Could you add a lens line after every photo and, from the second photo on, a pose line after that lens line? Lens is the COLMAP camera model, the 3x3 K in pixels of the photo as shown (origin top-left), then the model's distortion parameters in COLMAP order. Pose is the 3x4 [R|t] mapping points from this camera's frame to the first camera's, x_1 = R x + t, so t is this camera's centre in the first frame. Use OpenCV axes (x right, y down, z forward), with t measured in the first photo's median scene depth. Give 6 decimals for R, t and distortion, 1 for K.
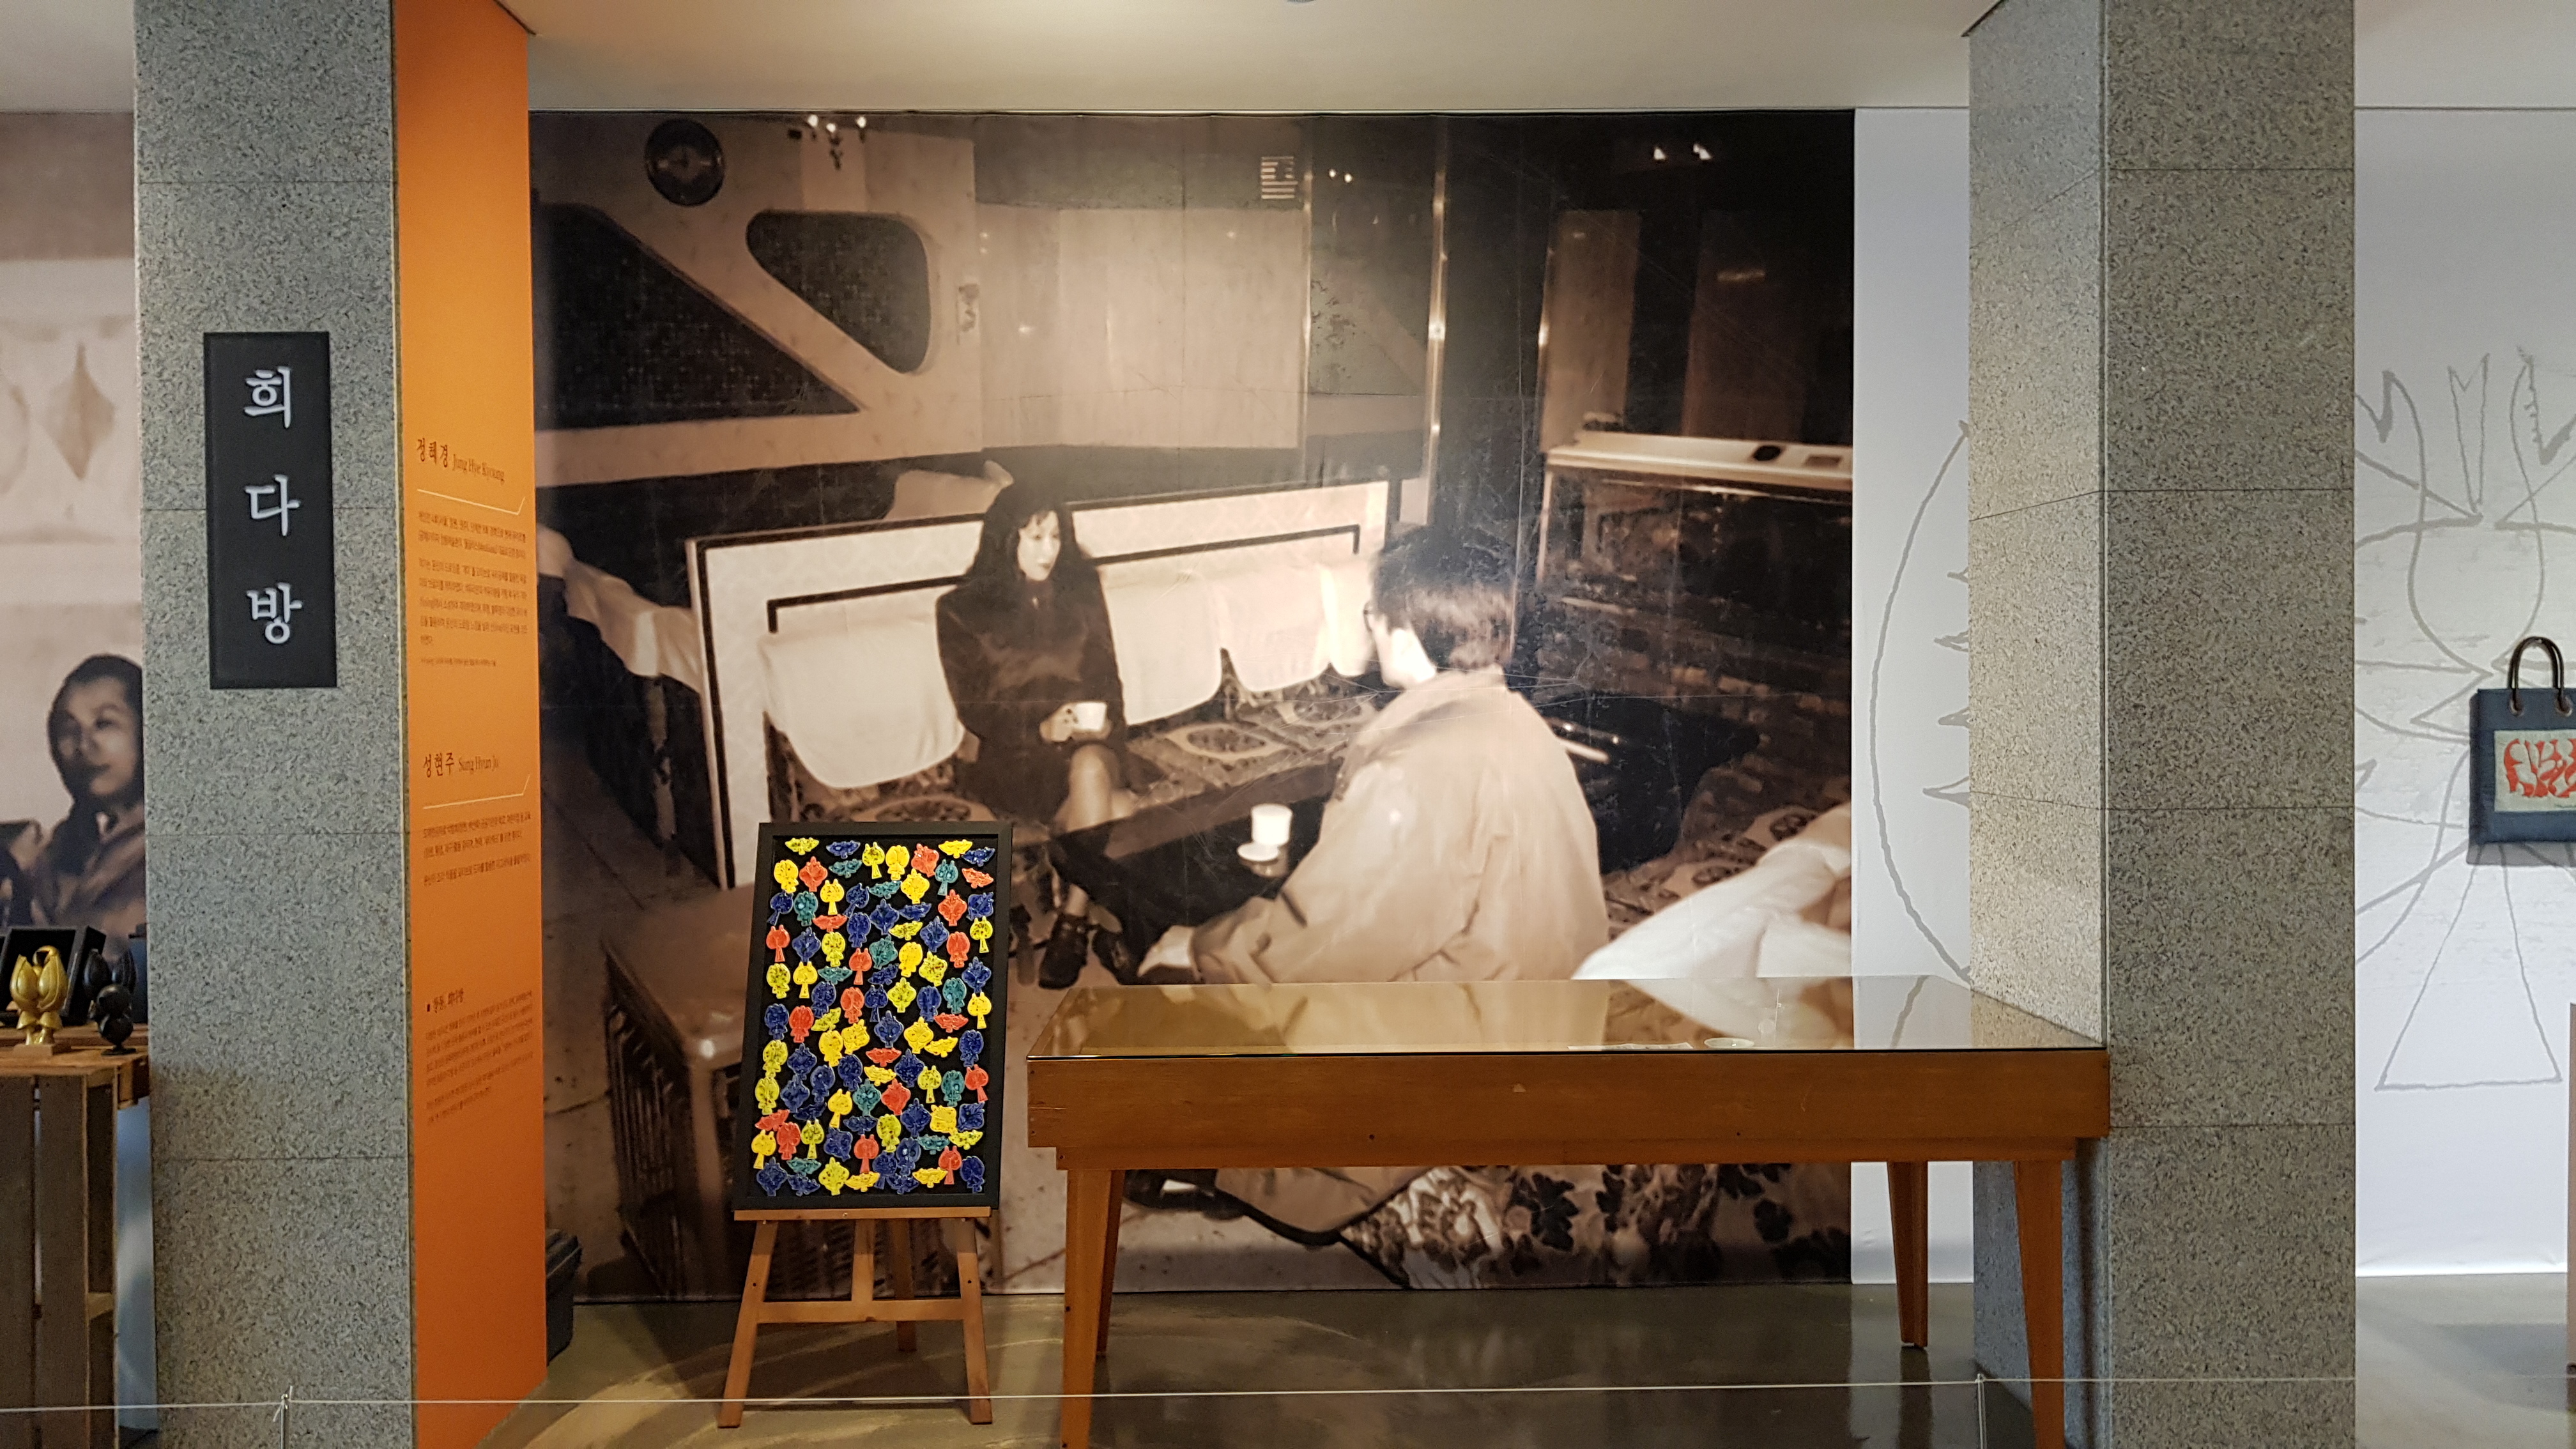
lens RADIAL K [[1912.5, 0, 1288.0], [0, 1912.5, 724.5], [0, 0, 1]] dist [0.086958, -0.137492]
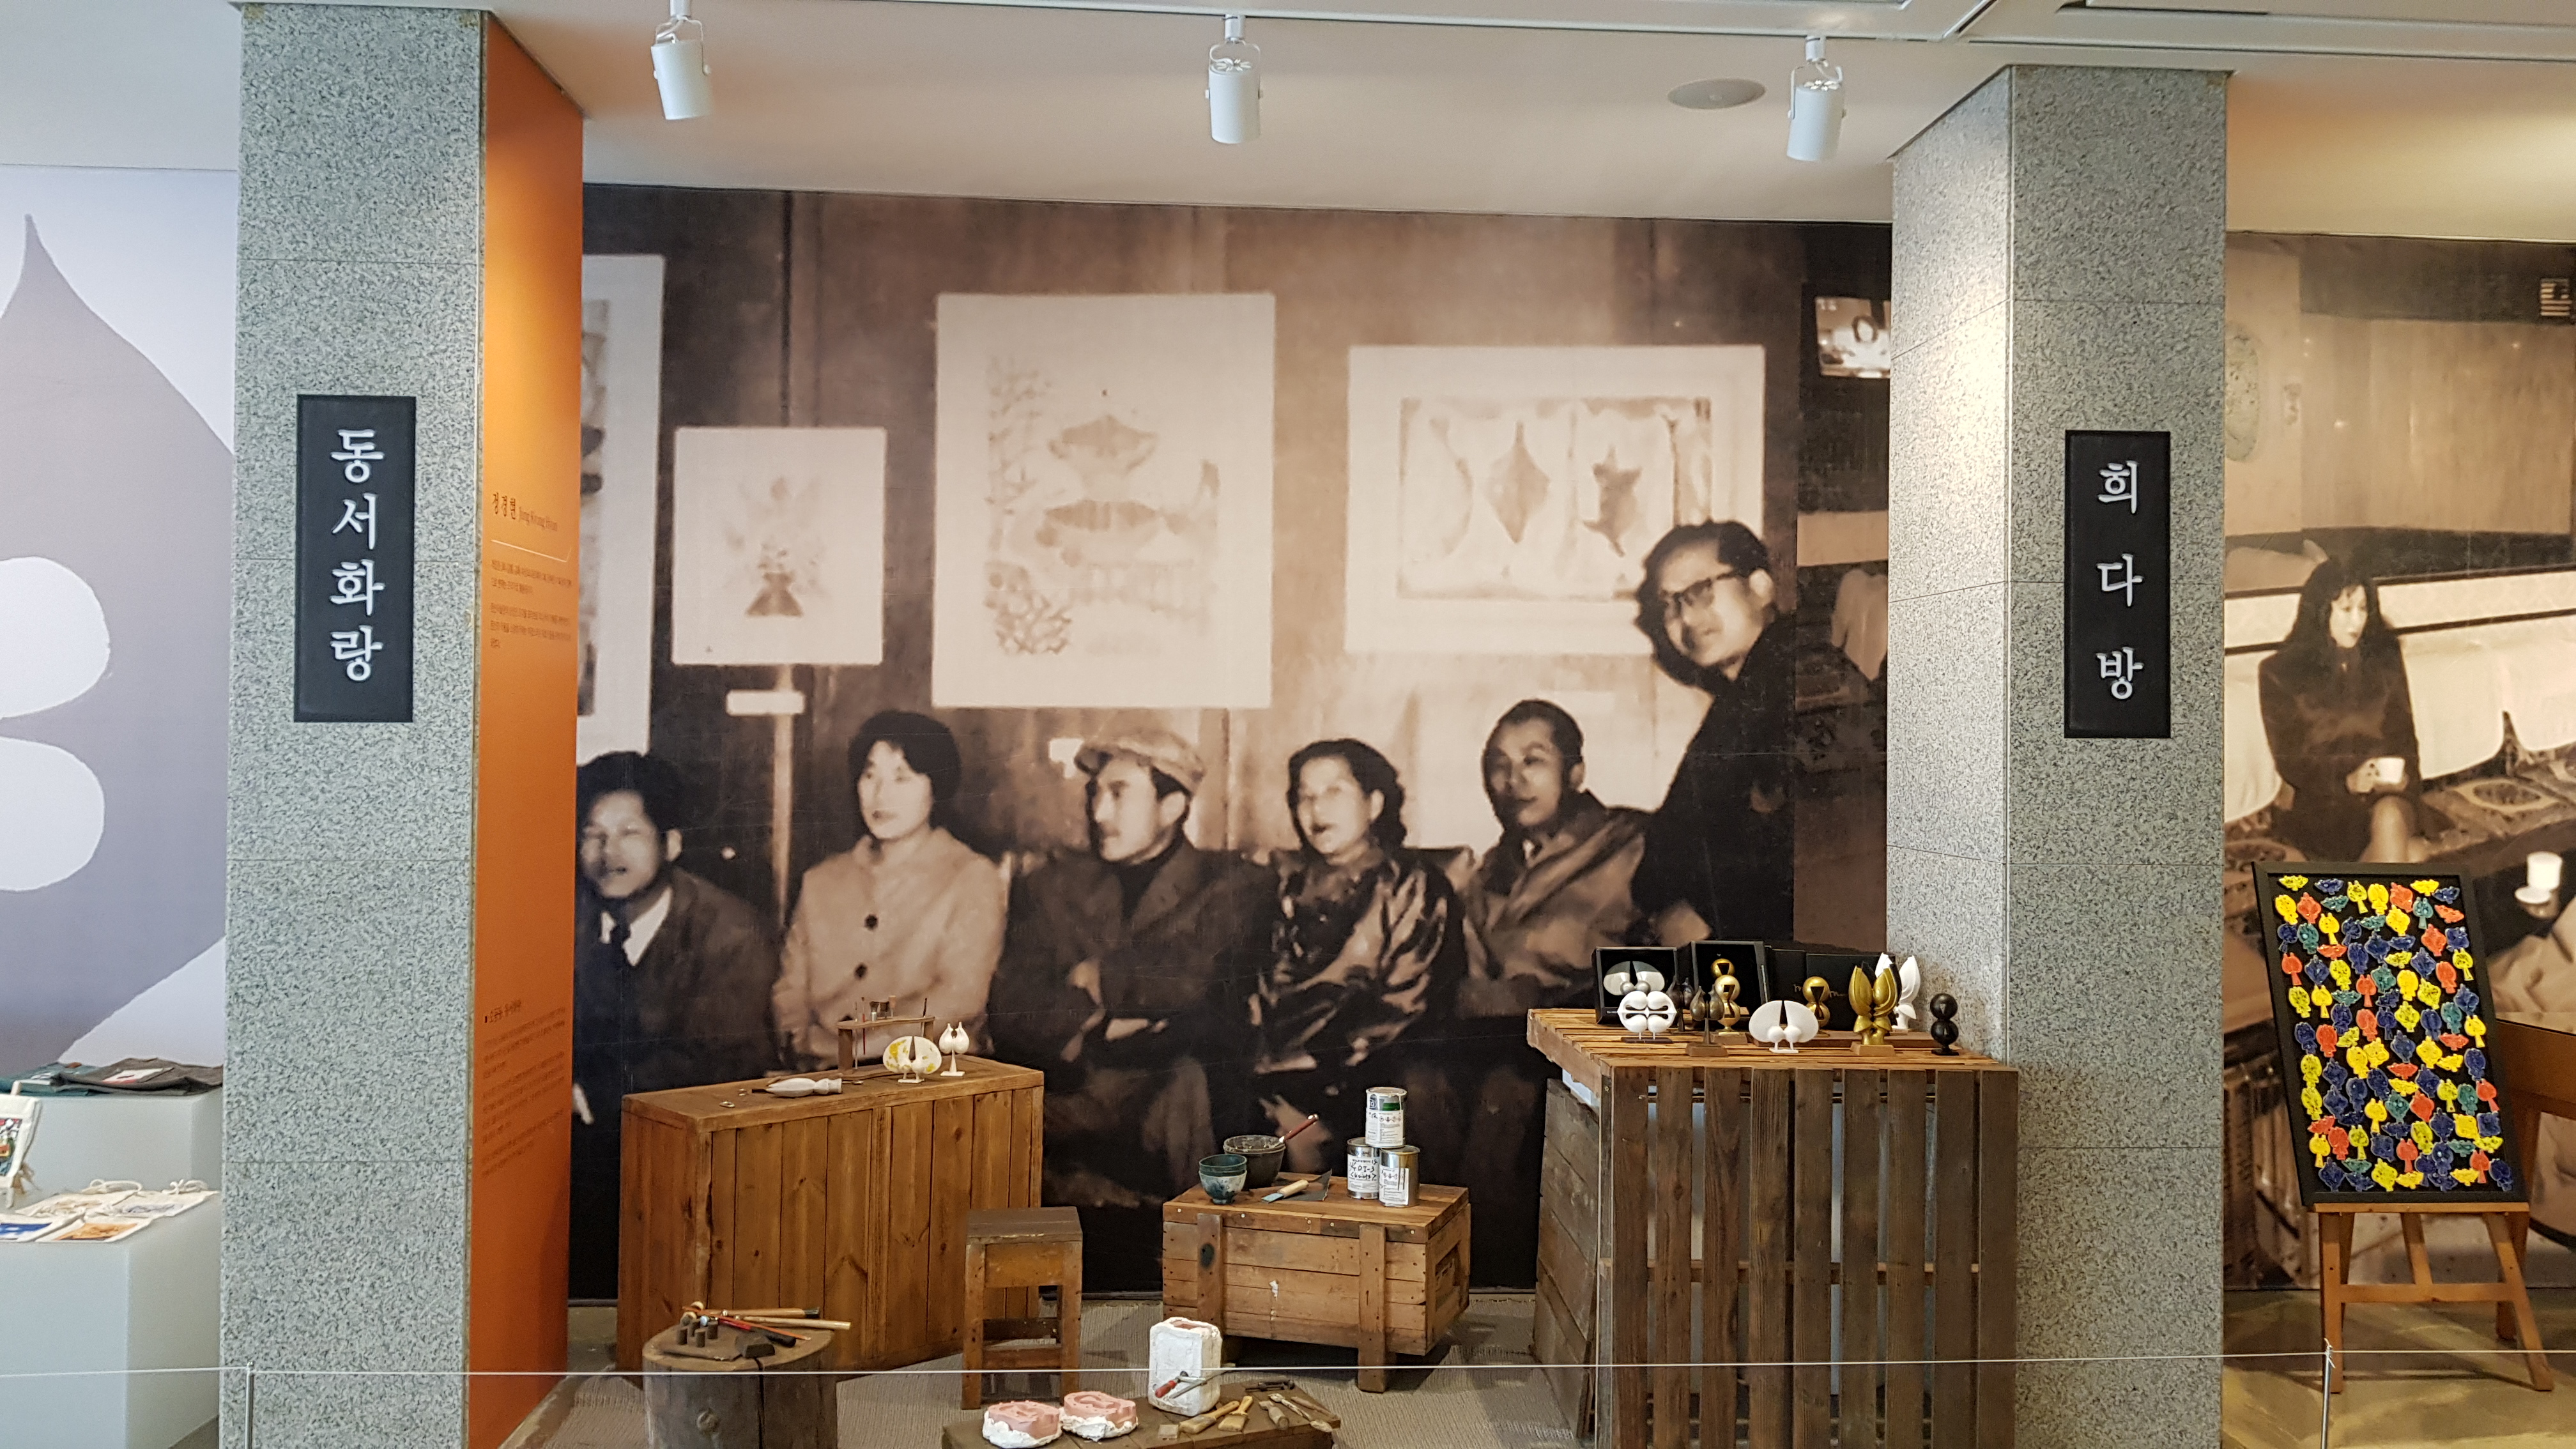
lens RADIAL K [[1912.5, 0, 1288.0], [0, 1912.5, 724.5], [0, 0, 1]] dist [0.086958, -0.137492]
pose [[0.999031, 0.018755, 0.039827, -0.888421], [-0.017824, 0.999563, -0.023594, 0.007888], [-0.040253, 0.022861, 0.998928, -0.111334]]
